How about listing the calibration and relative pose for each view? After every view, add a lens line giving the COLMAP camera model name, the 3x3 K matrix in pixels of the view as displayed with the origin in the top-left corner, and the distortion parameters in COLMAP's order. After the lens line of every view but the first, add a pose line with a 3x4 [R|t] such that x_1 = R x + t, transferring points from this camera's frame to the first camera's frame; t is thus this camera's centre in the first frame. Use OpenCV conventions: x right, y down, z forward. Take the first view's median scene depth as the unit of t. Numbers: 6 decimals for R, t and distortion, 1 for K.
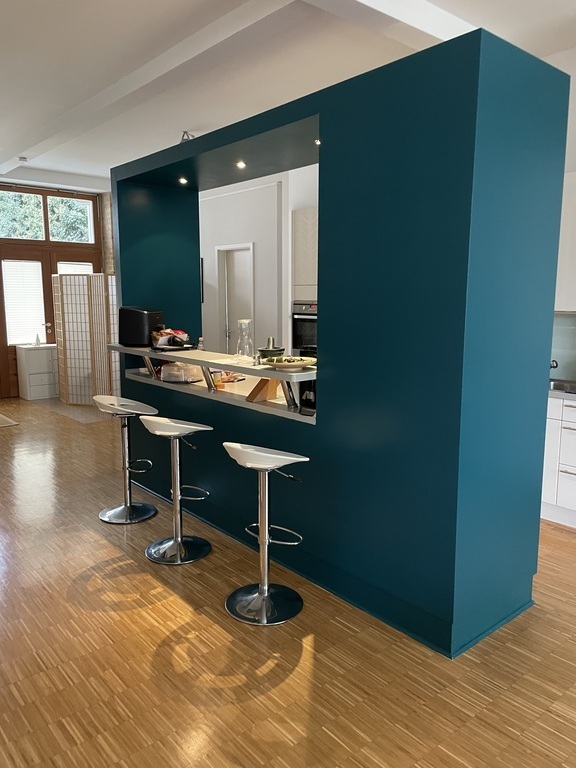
lens RADIAL K [[584.8, 0, 288.0], [0, 584.8, 384.0], [0, 0, 1]] dist [0.042692, 0.000639]
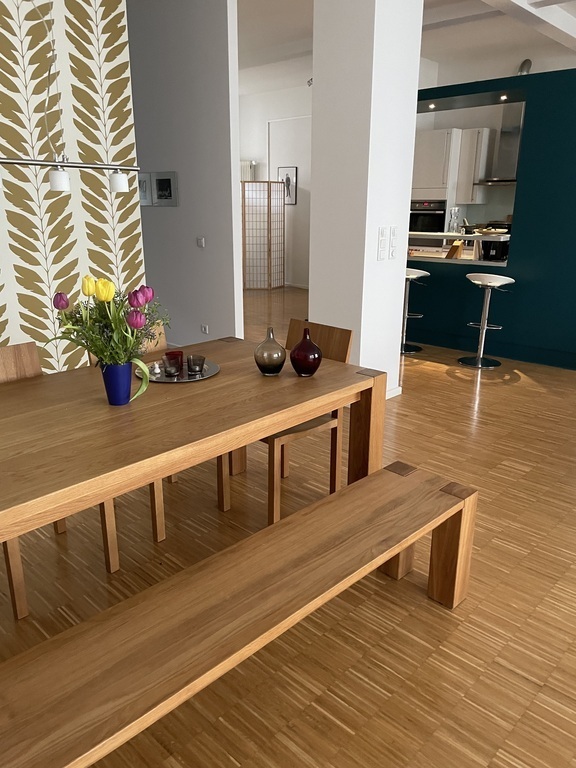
lens RADIAL K [[584.8, 0, 288.0], [0, 584.8, 384.0], [0, 0, 1]] dist [0.042692, 0.000639]
pose [[0.992962, -0.036971, 0.112518, -0.927449], [0.021147, 0.990107, 0.138709, 0.186409], [-0.116533, -0.135353, 0.983921, -0.832994]]
